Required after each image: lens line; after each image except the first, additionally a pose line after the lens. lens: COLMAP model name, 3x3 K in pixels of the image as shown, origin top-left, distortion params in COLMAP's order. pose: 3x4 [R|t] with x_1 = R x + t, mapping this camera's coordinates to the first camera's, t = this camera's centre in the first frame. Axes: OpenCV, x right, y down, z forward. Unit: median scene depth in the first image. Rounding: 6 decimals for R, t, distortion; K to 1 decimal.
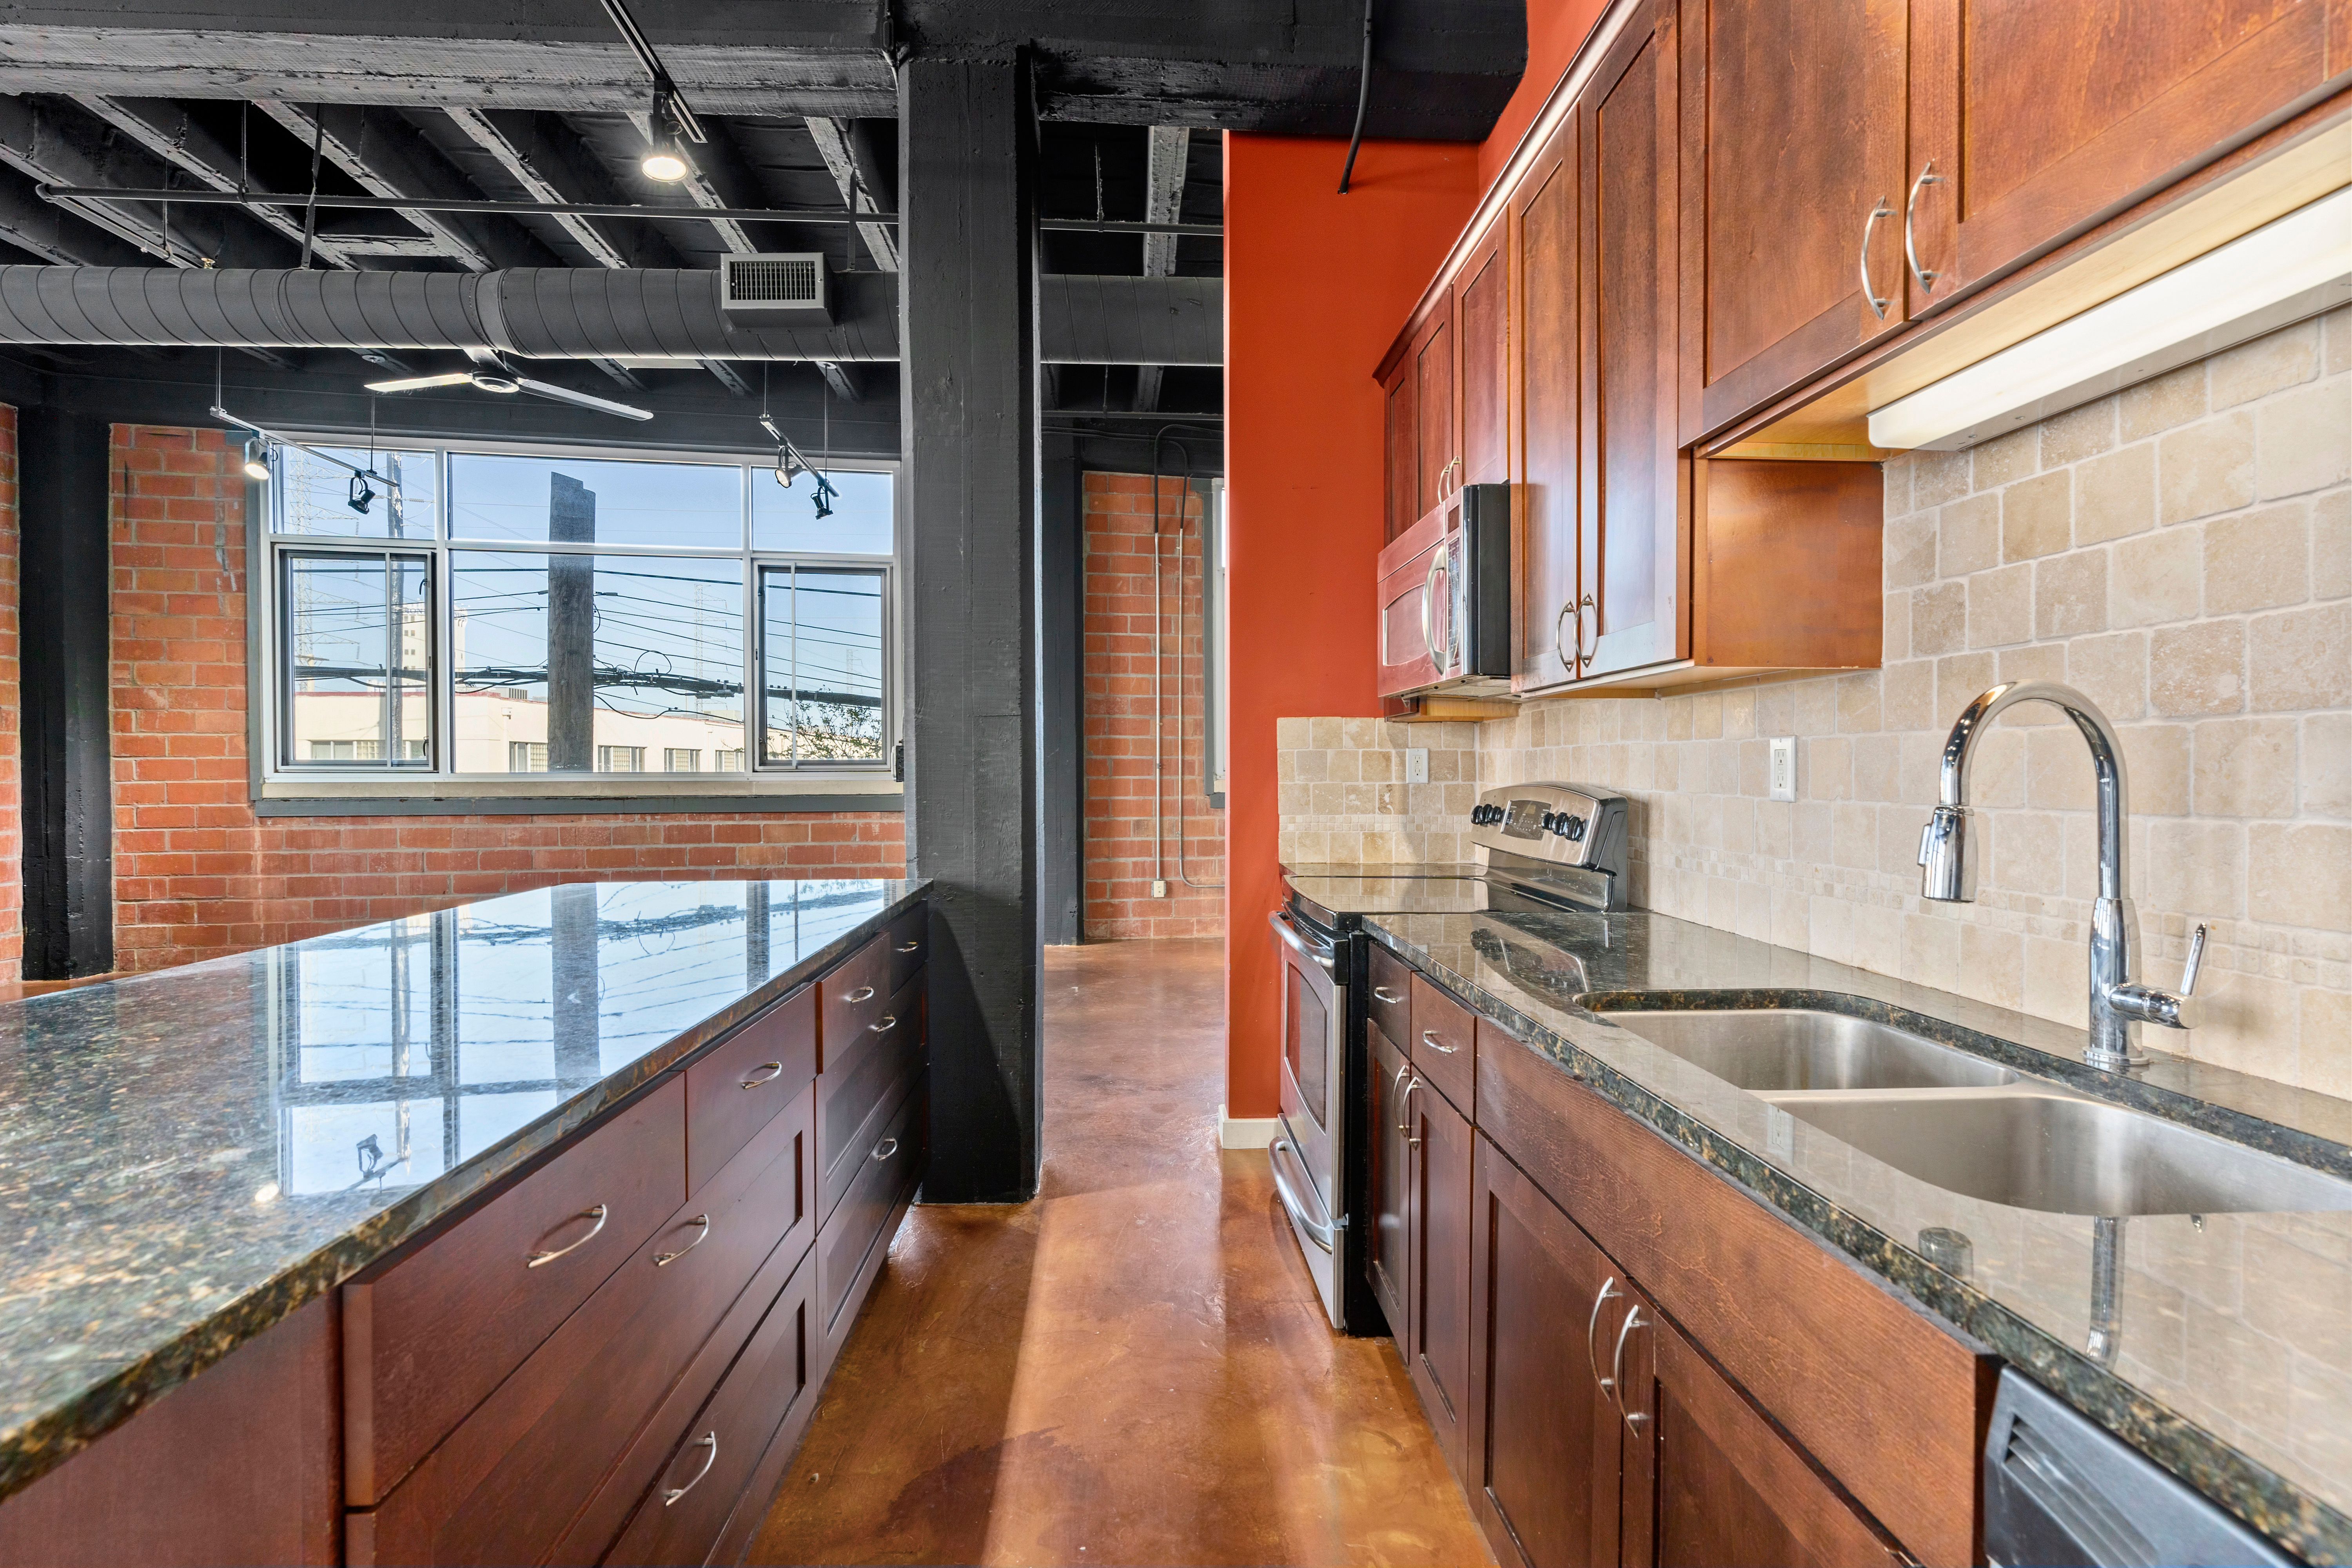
lens RADIAL K [[1061.5, 0, 1179.1], [0, 1061.5, 780.6], [0, 0, 1]] dist [-0.008096, 0.001796]
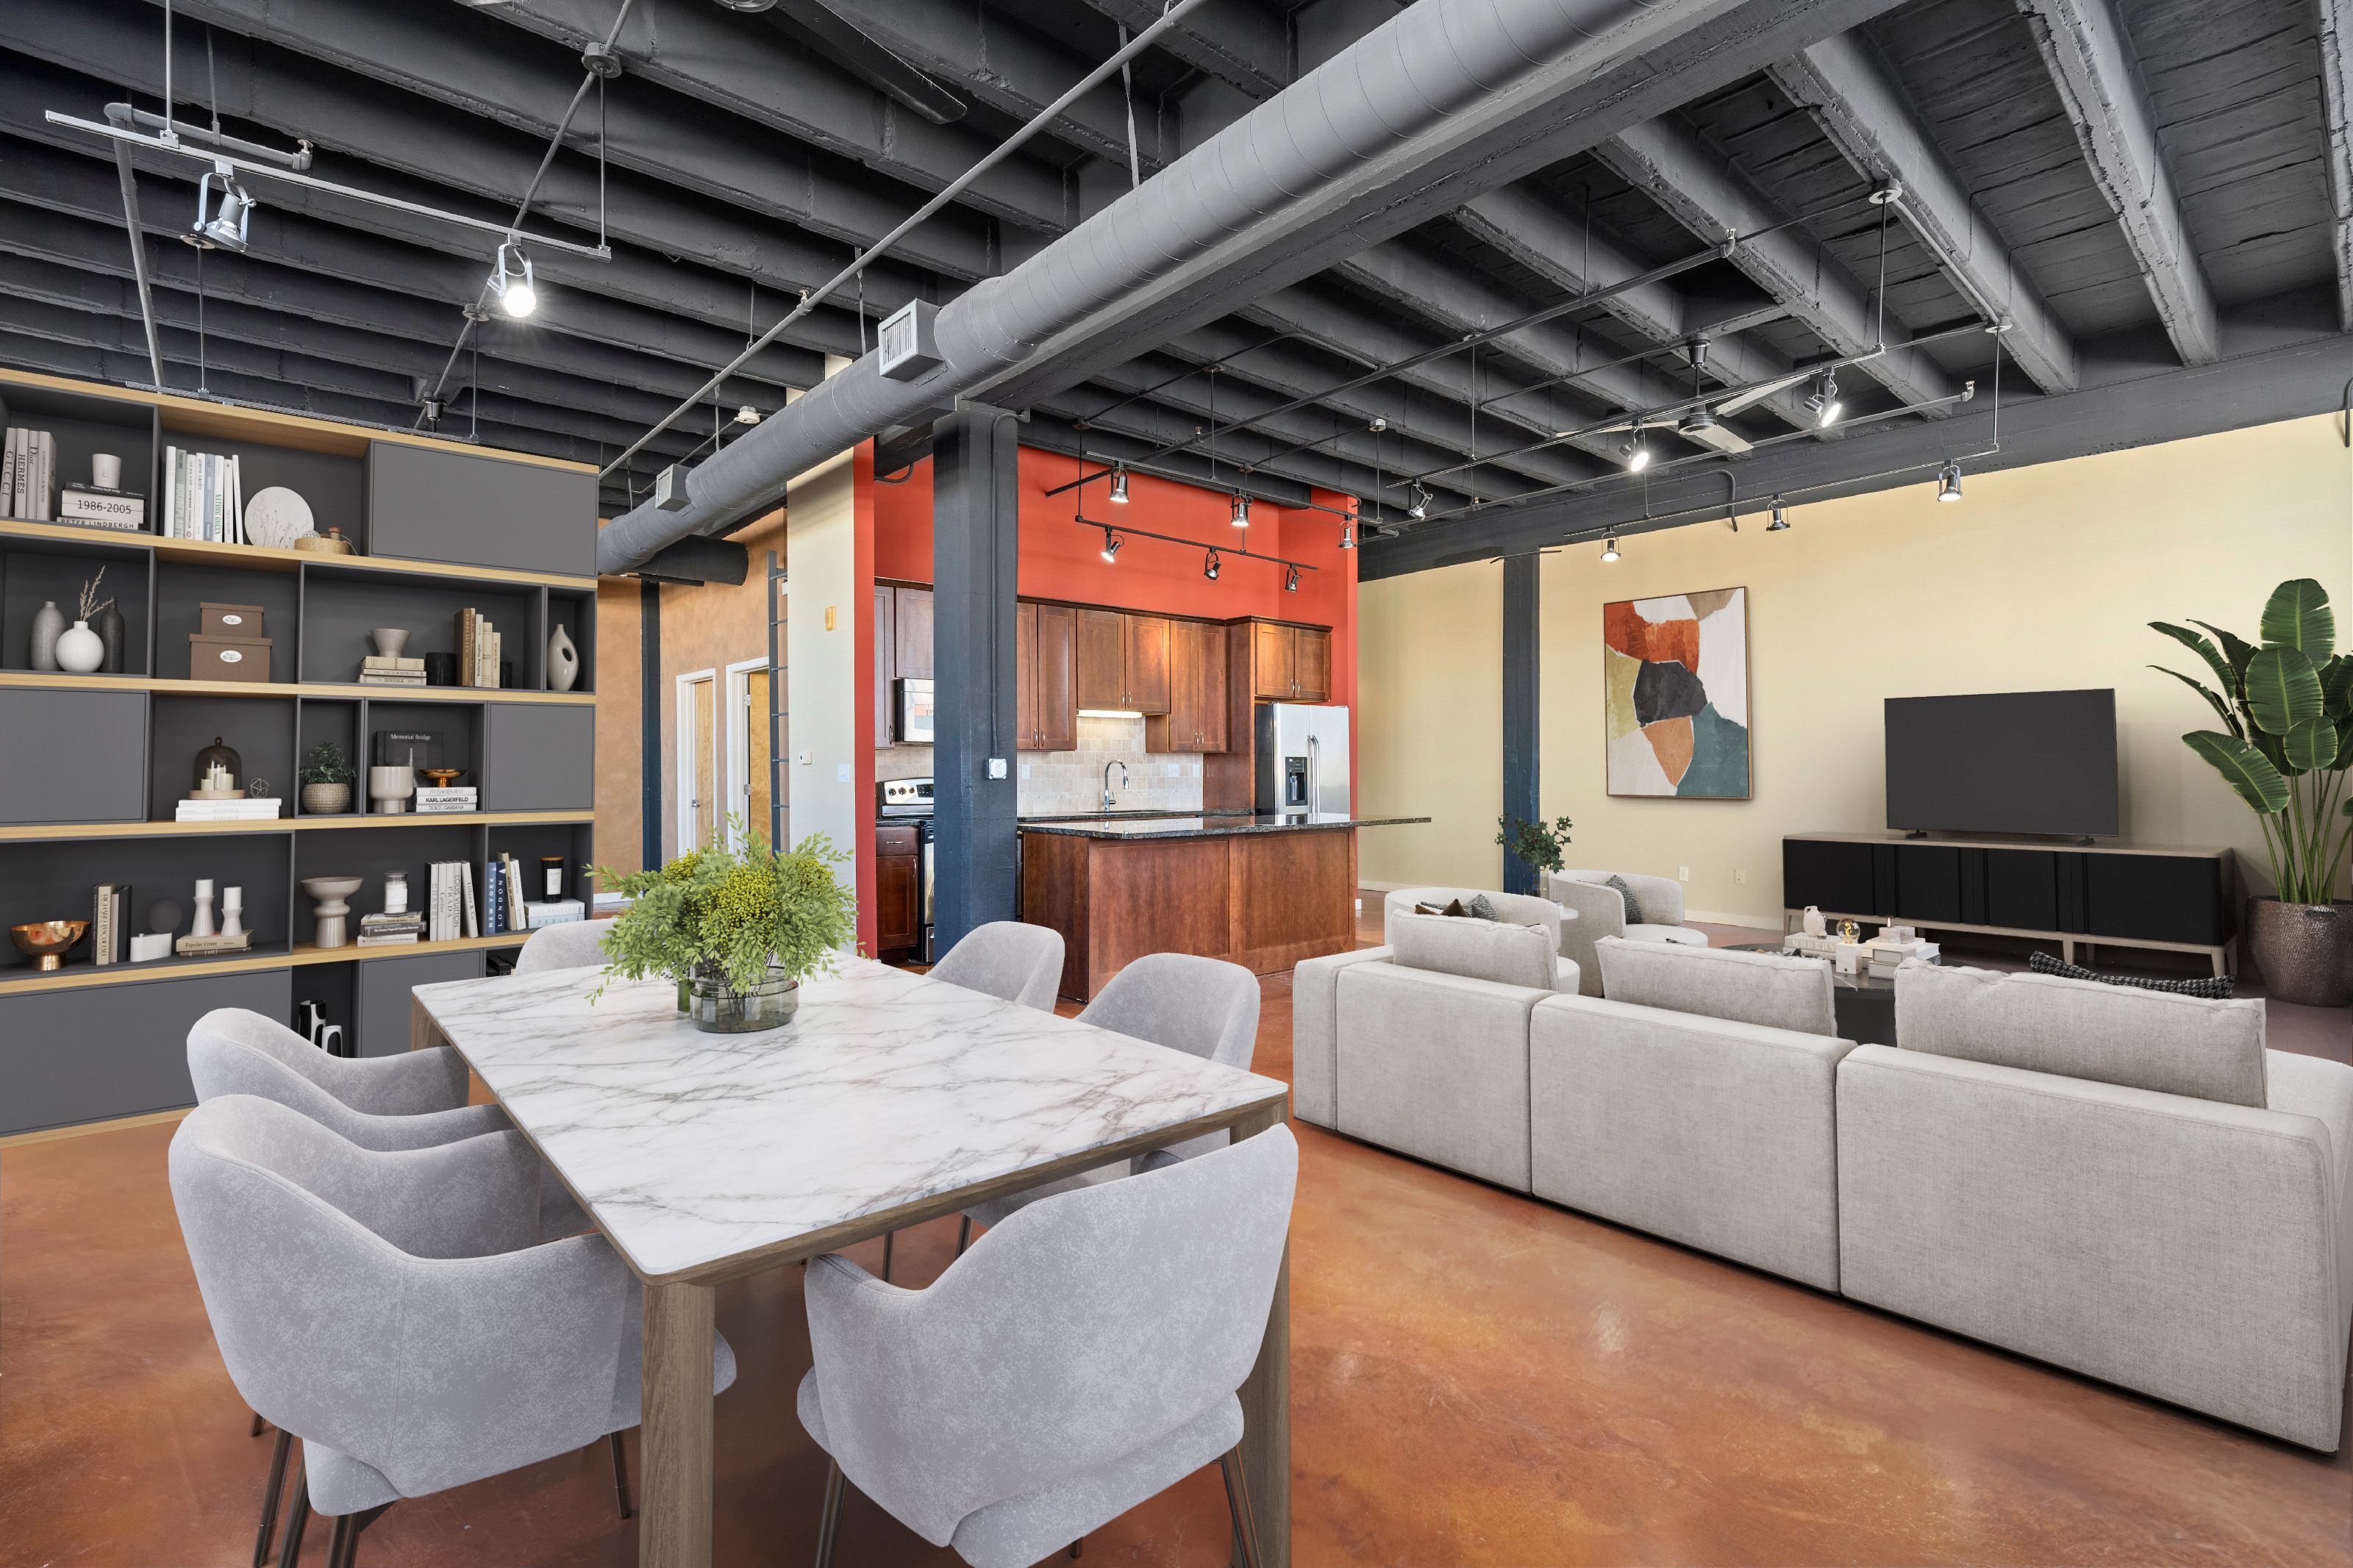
lens RADIAL K [[1061.8, 0, 1179.7], [0, 1061.8, 780.6], [0, 0, 1]] dist [-0.008096, 0.001796]
pose [[-0.619730, -0.001193, 0.784815, -1.755031], [0.015211, 0.999793, 0.013530, -0.013909], [-0.784668, 0.020323, -0.619583, 1.736244]]
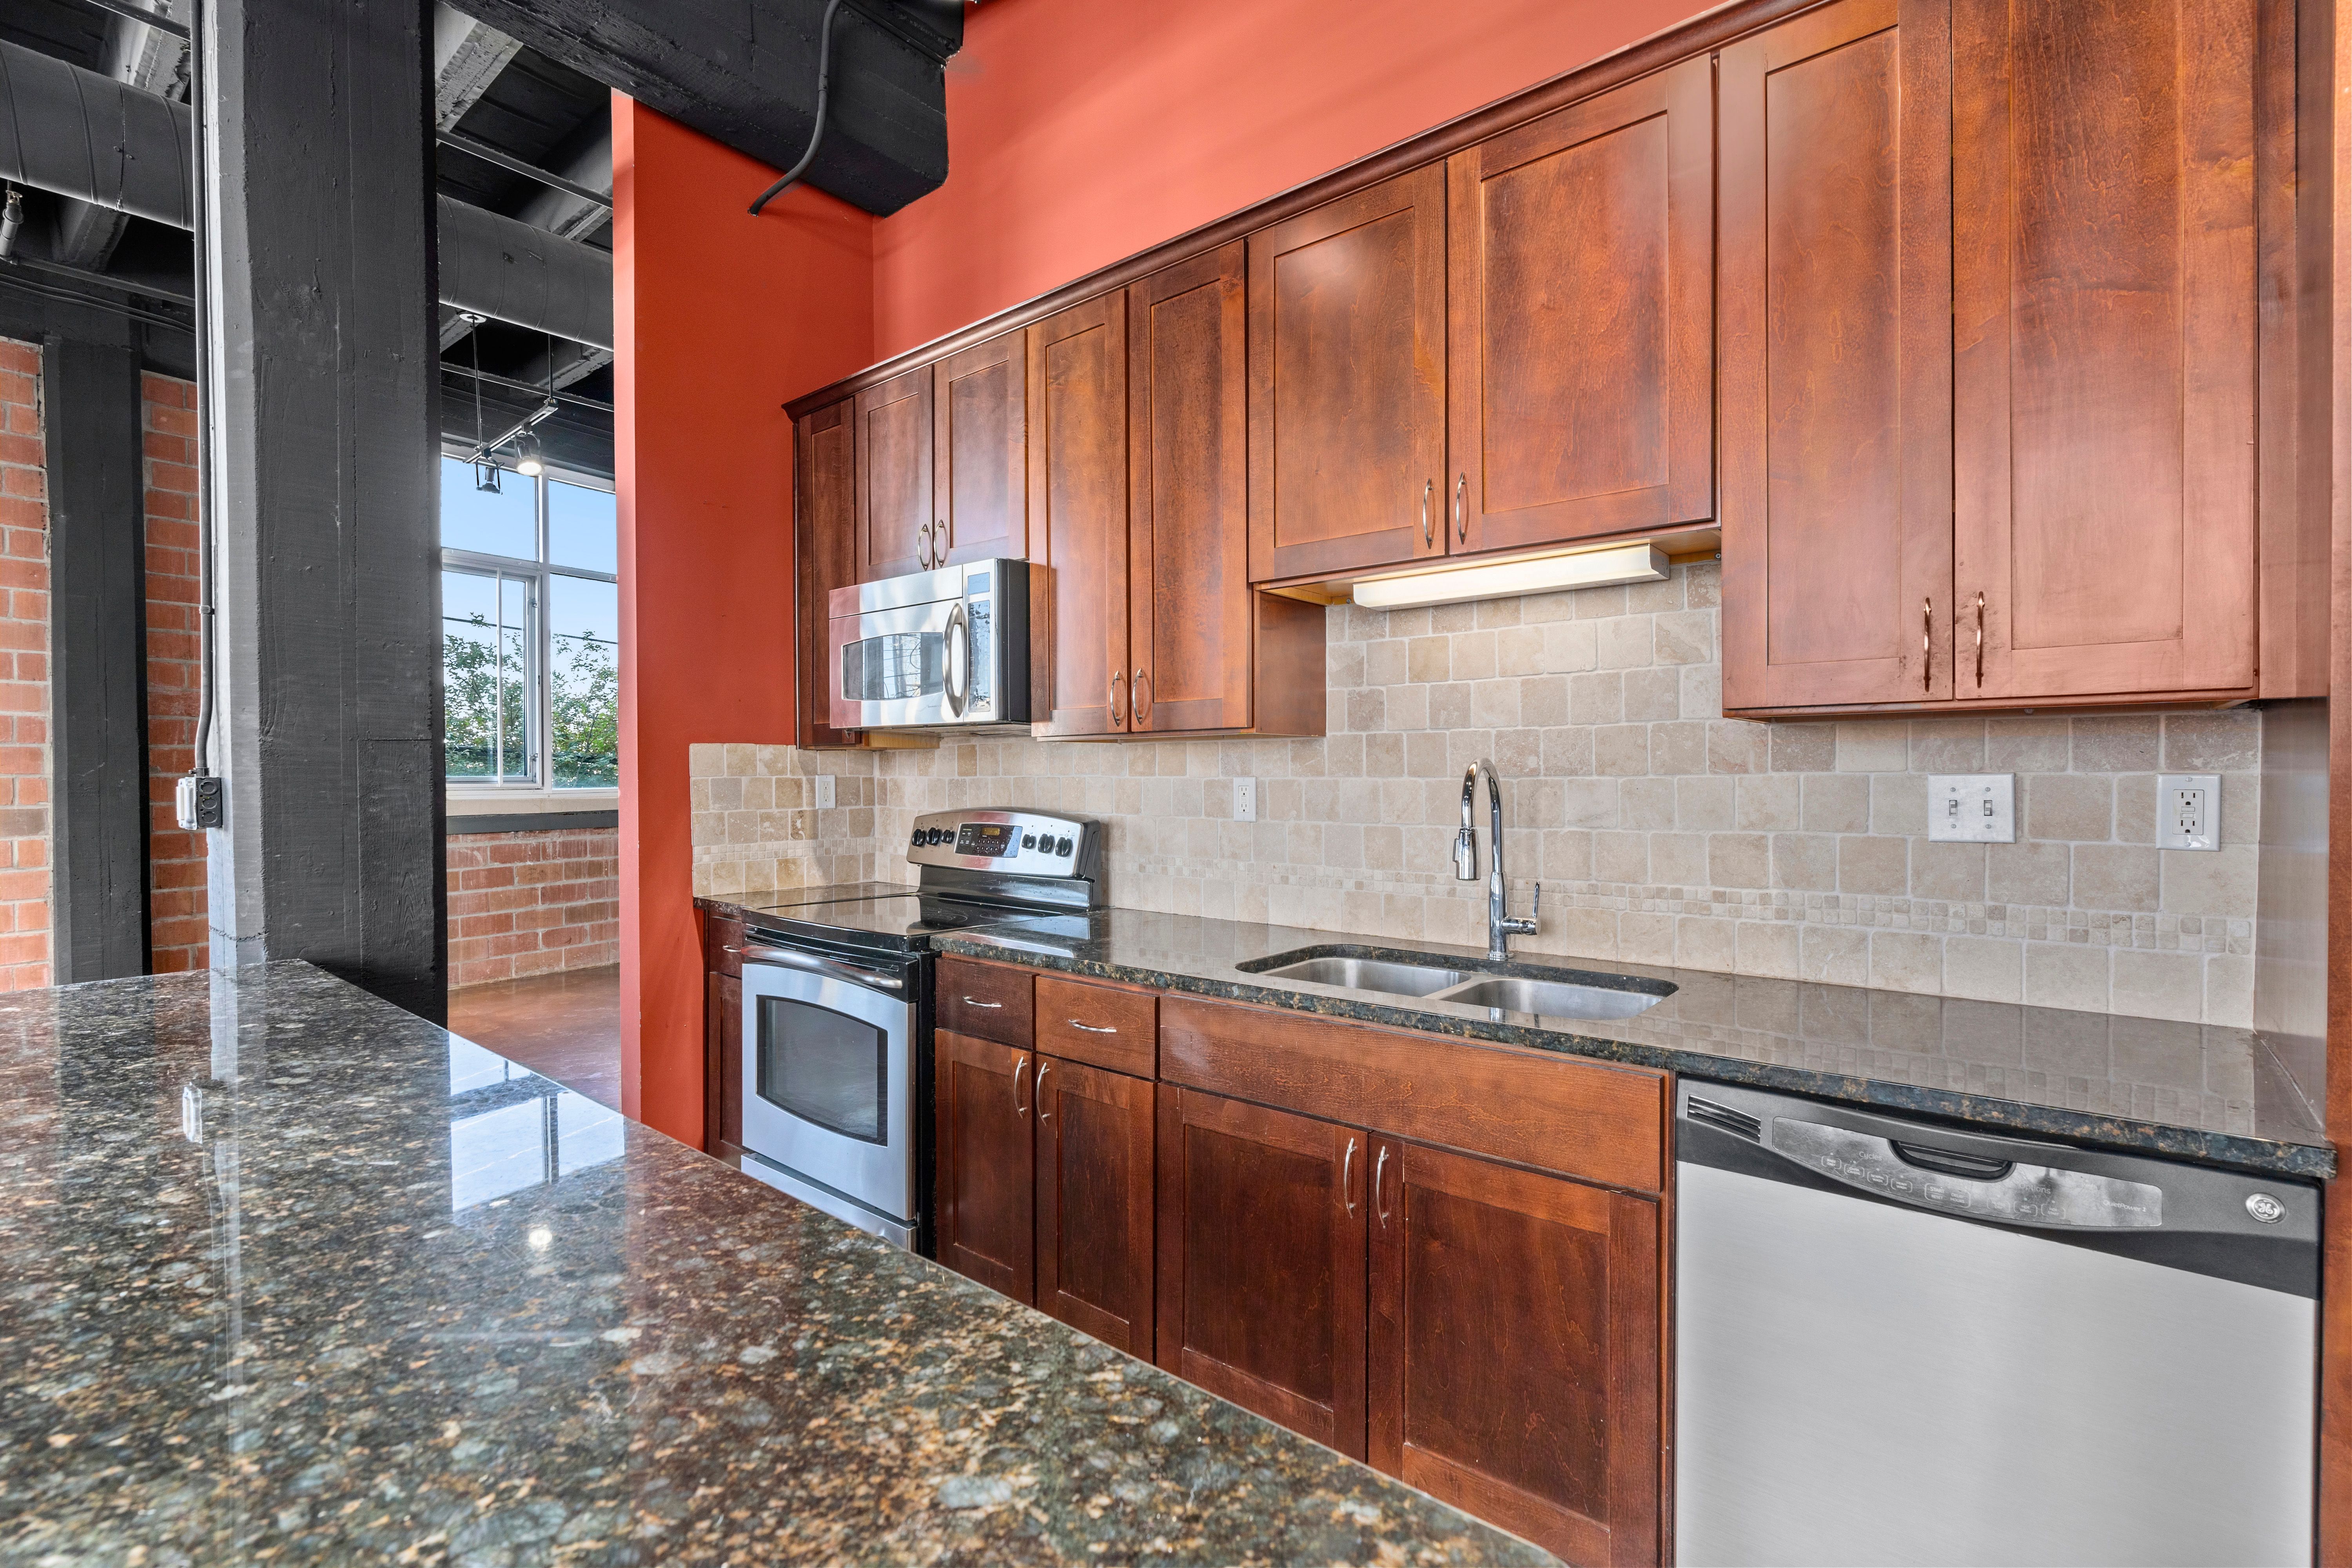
lens RADIAL K [[1061.5, 0, 1179.1], [0, 1061.5, 780.6], [0, 0, 1]] dist [-0.008096, 0.001796]
pose [[0.678996, -0.007996, 0.734098, -0.304230], [0.012828, 0.999917, -0.000973, -0.019779], [-0.734030, 0.010077, 0.679043, 0.040791]]
